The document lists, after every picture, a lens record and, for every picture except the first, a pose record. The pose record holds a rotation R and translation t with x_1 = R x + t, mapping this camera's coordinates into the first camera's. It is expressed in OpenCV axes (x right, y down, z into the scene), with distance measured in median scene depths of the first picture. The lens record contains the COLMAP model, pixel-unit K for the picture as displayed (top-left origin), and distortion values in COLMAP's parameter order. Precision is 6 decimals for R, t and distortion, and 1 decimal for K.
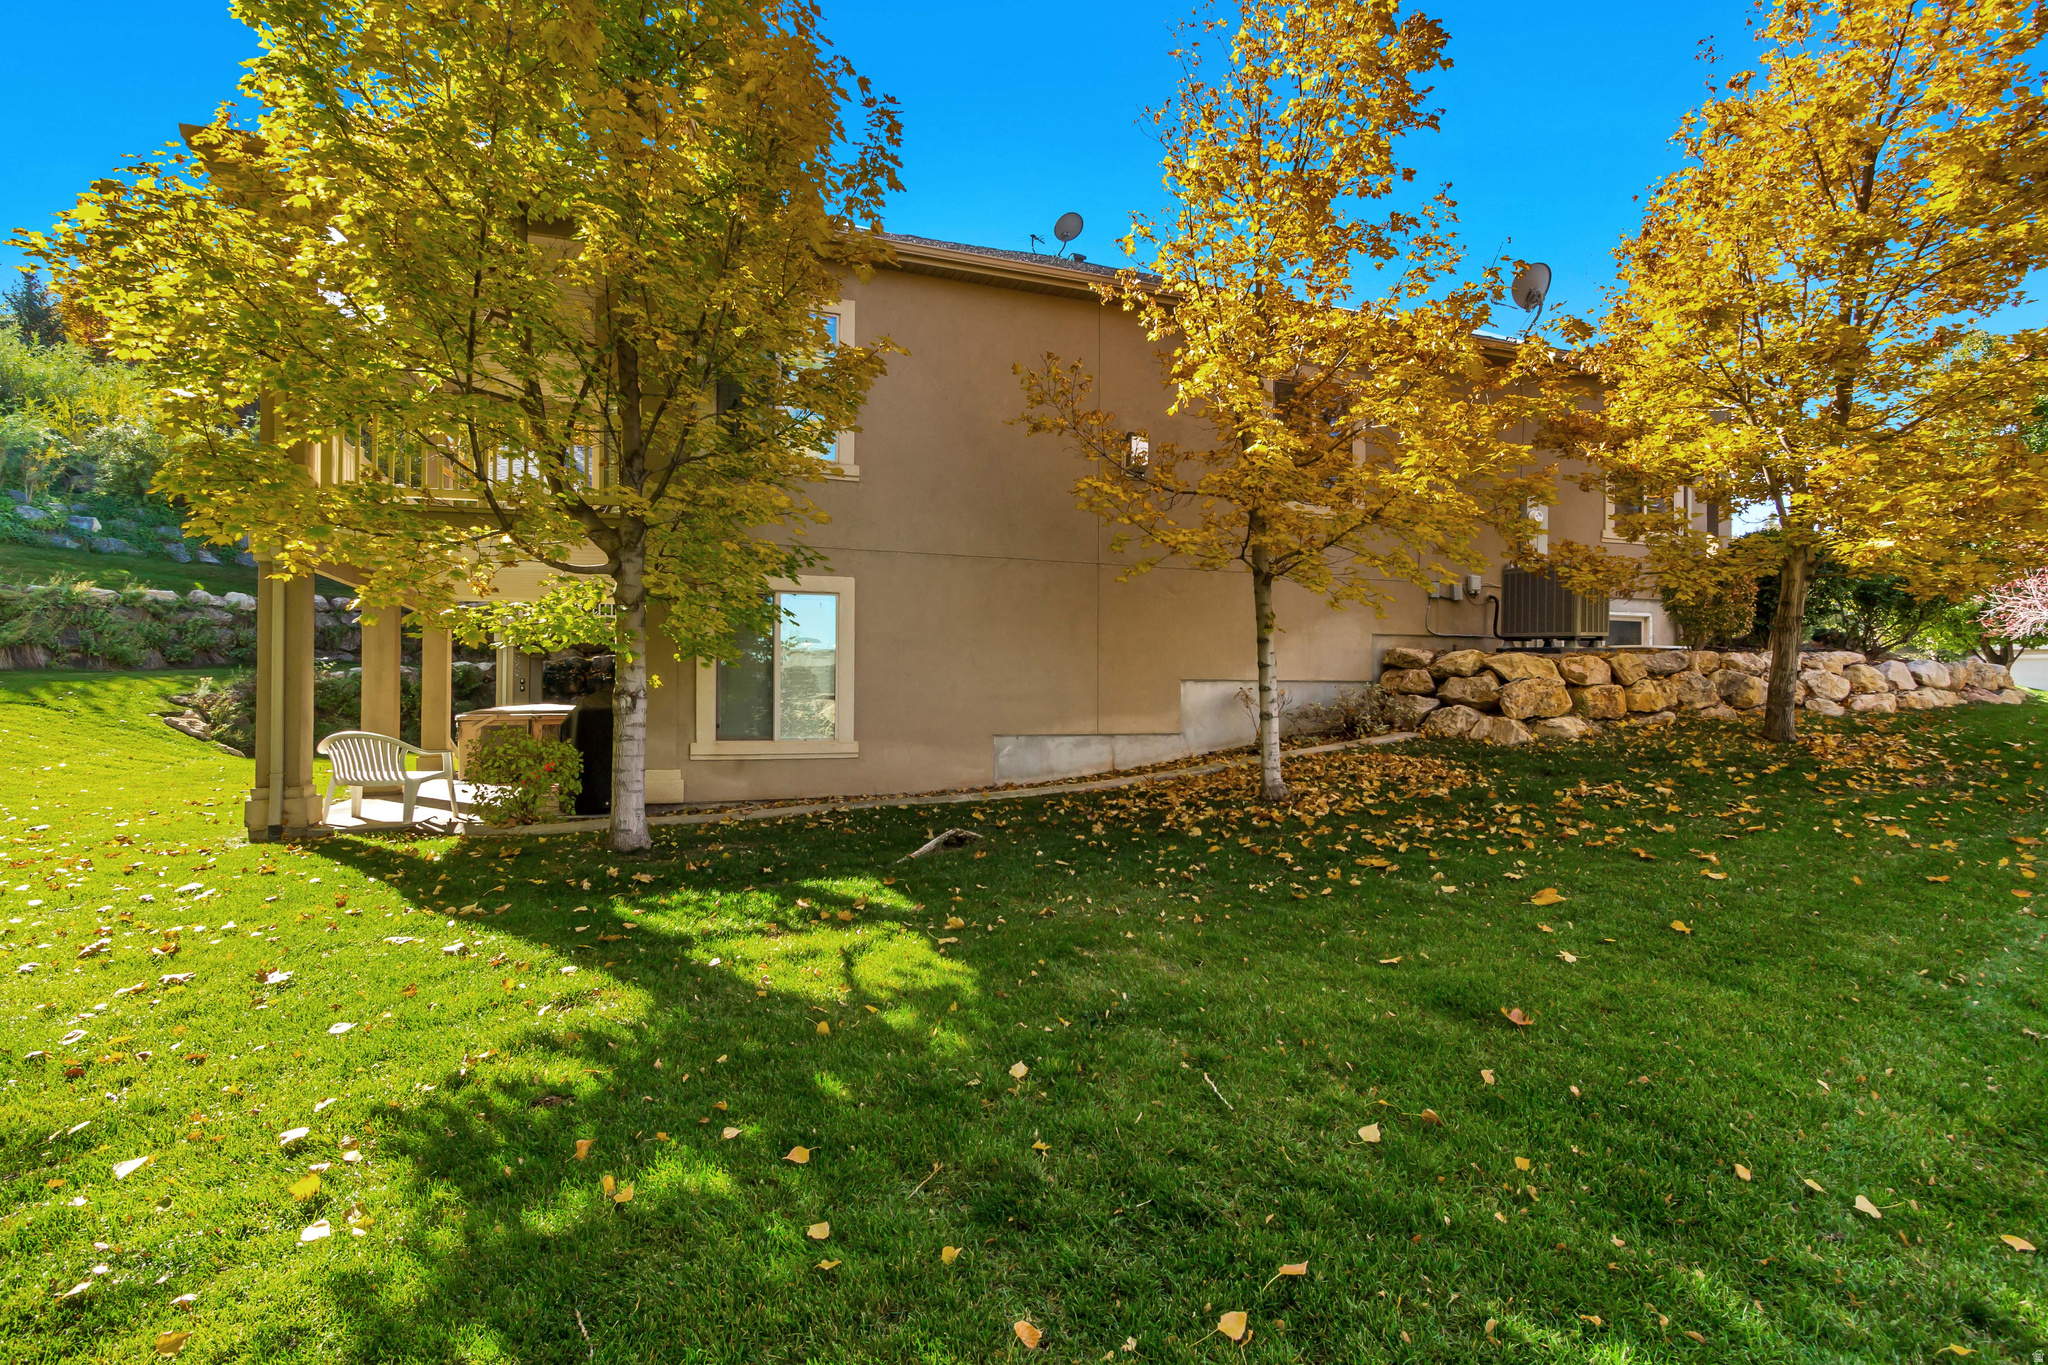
lens RADIAL K [[1033.5, 0, 1025.0], [0, 1033.5, 682.8], [0, 0, 1]] dist [-0.000074, 0.002126]
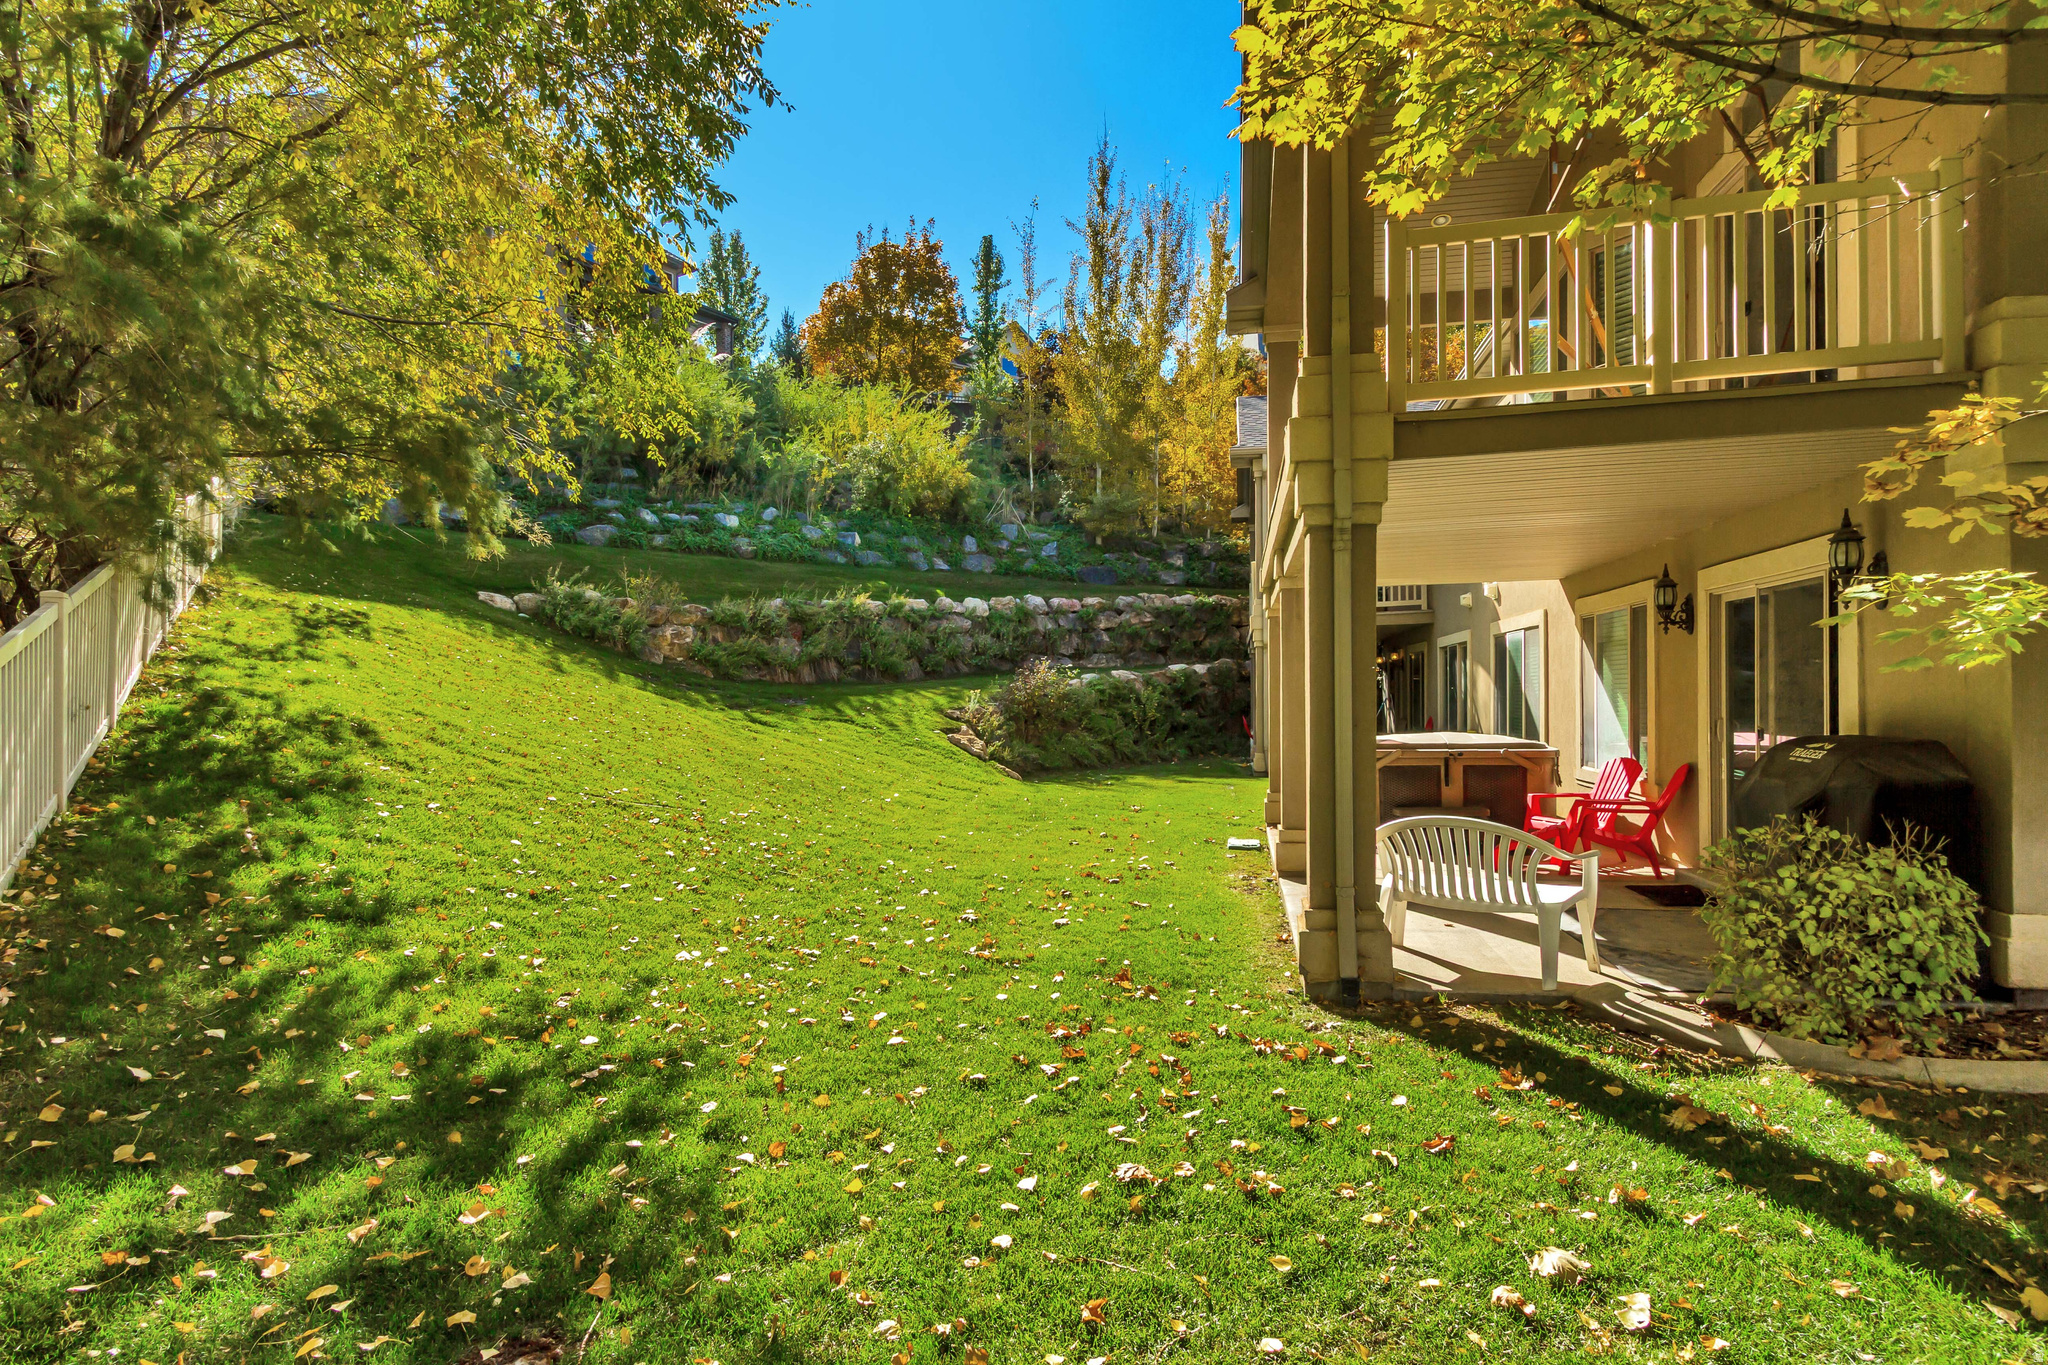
lens RADIAL K [[1170.3, 0, 1023.7], [0, 1170.3, 680.5], [0, 0, 1]] dist [-0.002908, -0.000237]
pose [[0.850601, -0.013792, -0.525631, -0.185986], [0.015200, 0.999883, -0.001637, -0.010085], [0.525592, -0.006597, 0.850711, 0.121674]]
